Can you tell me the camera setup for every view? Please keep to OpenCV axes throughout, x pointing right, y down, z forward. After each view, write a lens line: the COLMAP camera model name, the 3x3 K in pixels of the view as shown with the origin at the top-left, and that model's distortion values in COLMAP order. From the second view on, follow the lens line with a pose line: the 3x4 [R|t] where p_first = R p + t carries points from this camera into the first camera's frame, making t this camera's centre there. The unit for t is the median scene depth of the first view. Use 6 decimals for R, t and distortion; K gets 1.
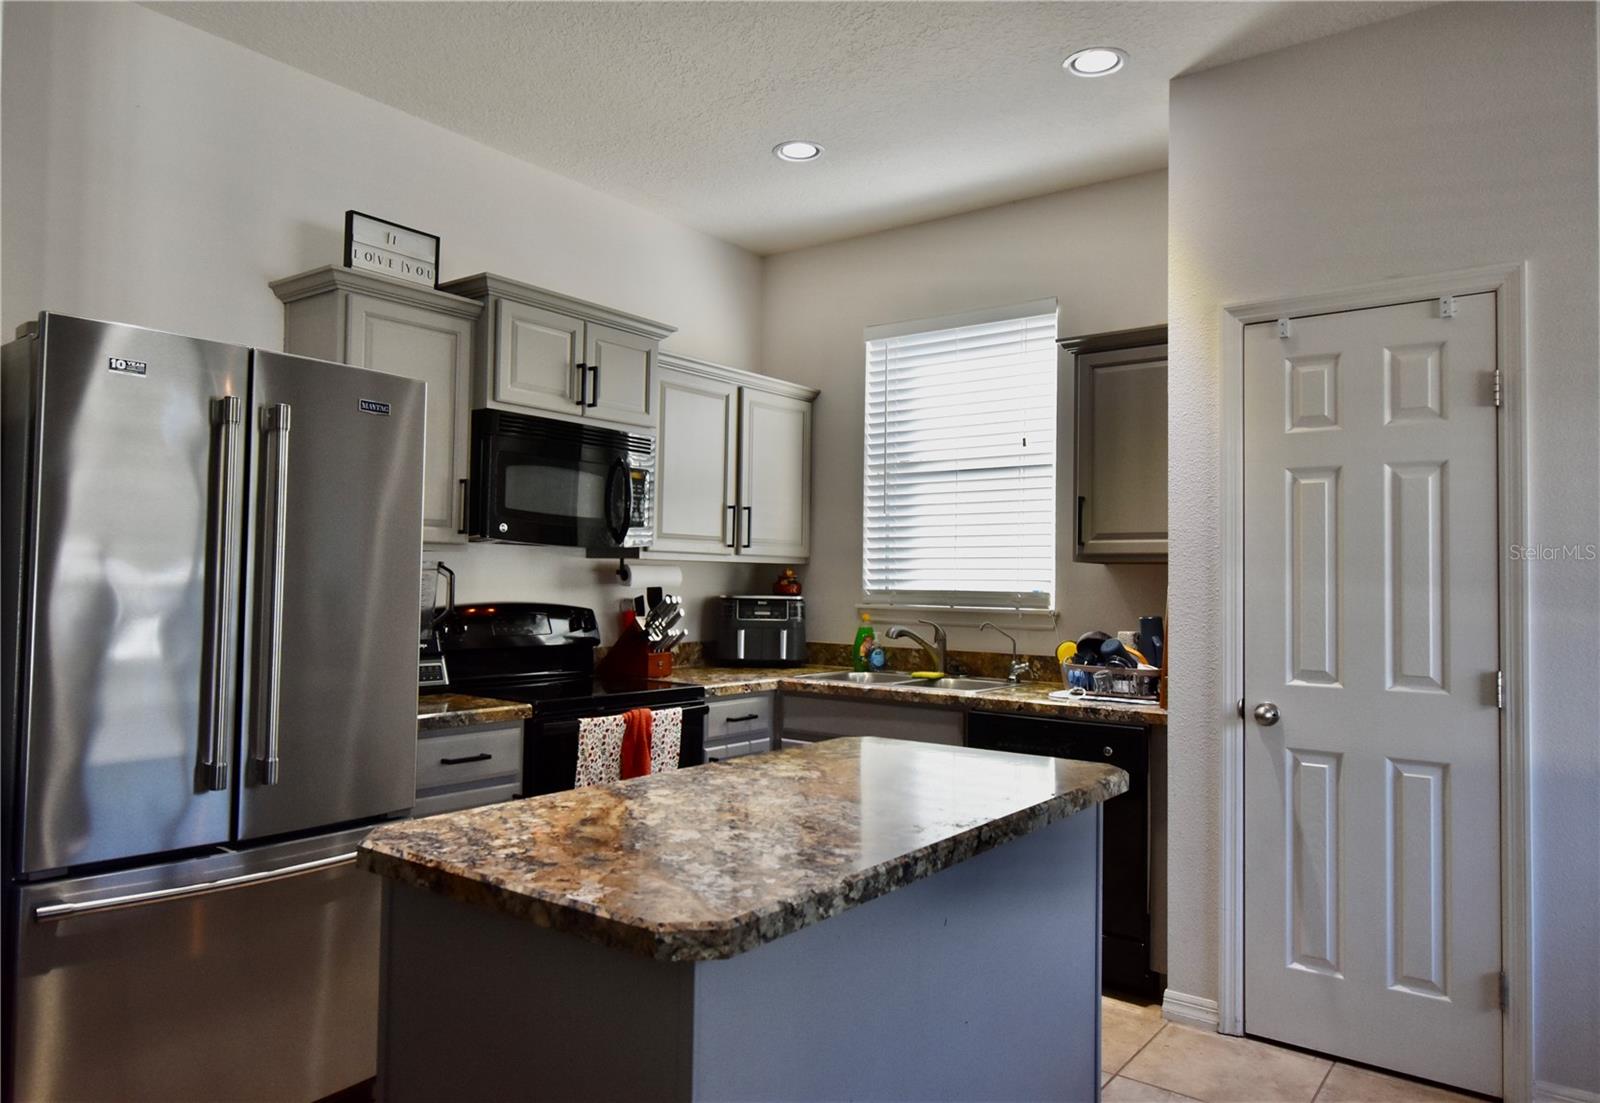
lens RADIAL K [[1039.9, 0, 800.0], [0, 1039.9, 551.5], [0, 0, 1]] dist [-0.002317, 0.000348]
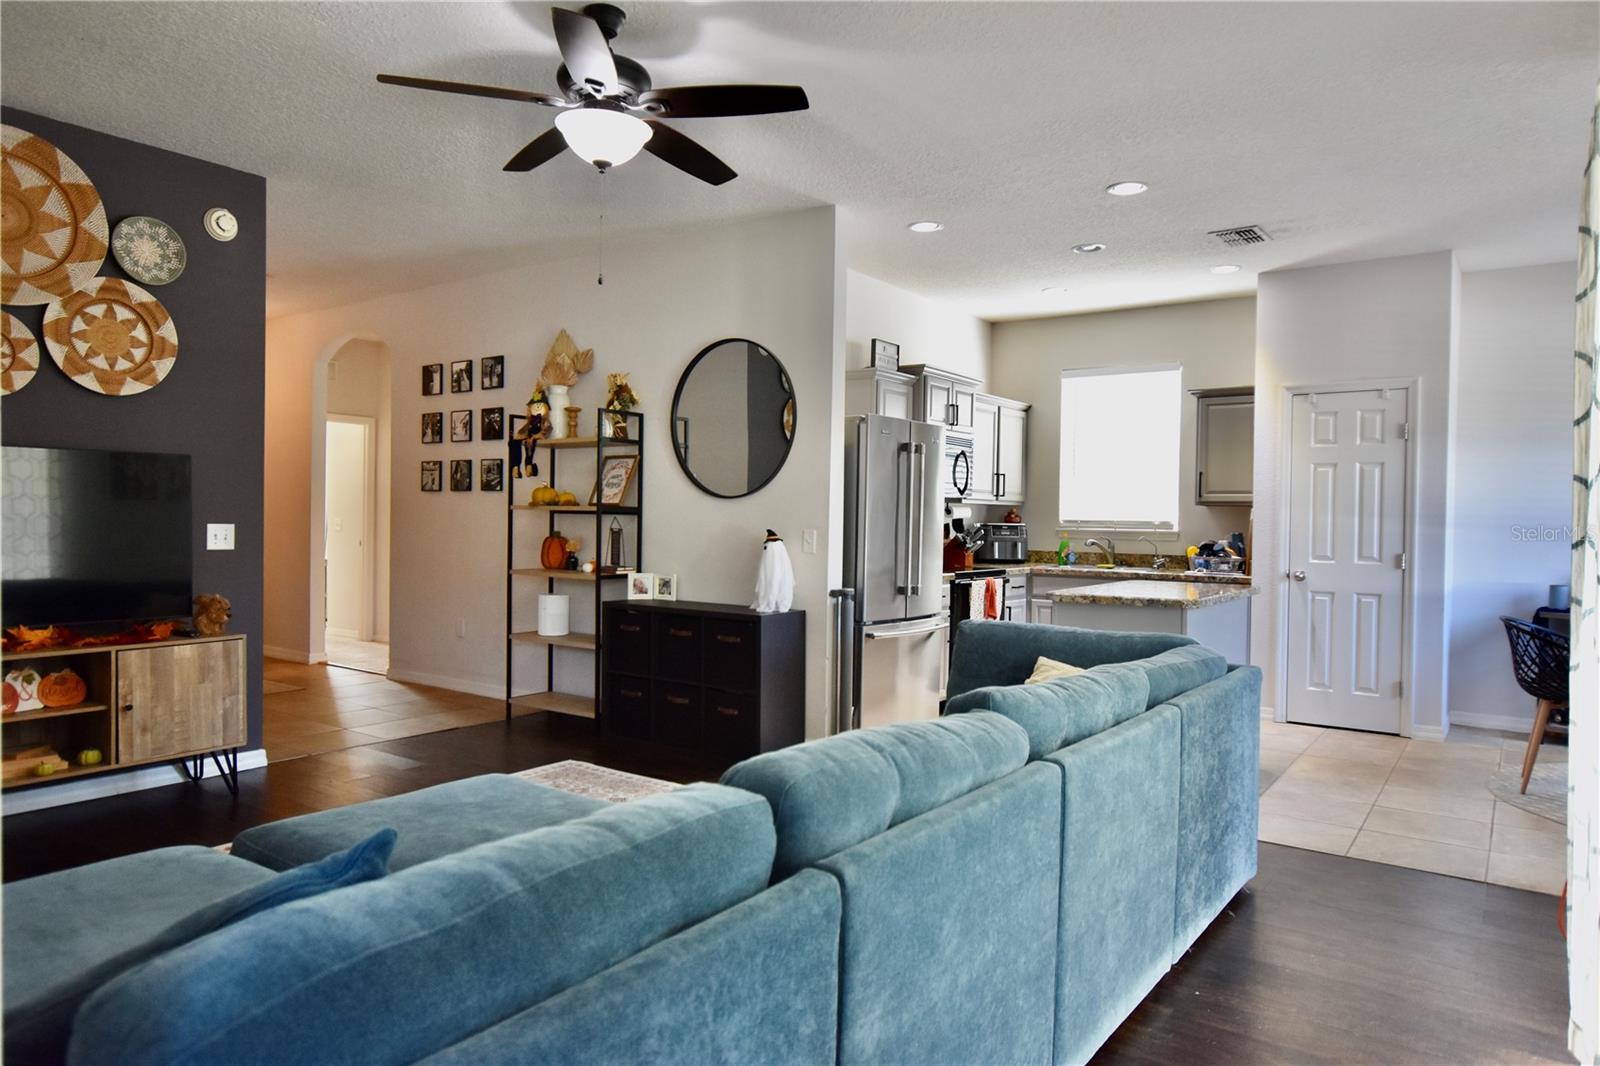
lens RADIAL K [[1016.0, 0, 800.0], [0, 1016.0, 533.0], [0, 0, 1]] dist [-0.003830, 0.004090]
pose [[0.999657, -0.000146, 0.026193, -0.588846], [-0.001009, 0.999028, 0.044065, -0.023510], [-0.026174, -0.044076, 0.998685, -0.984700]]
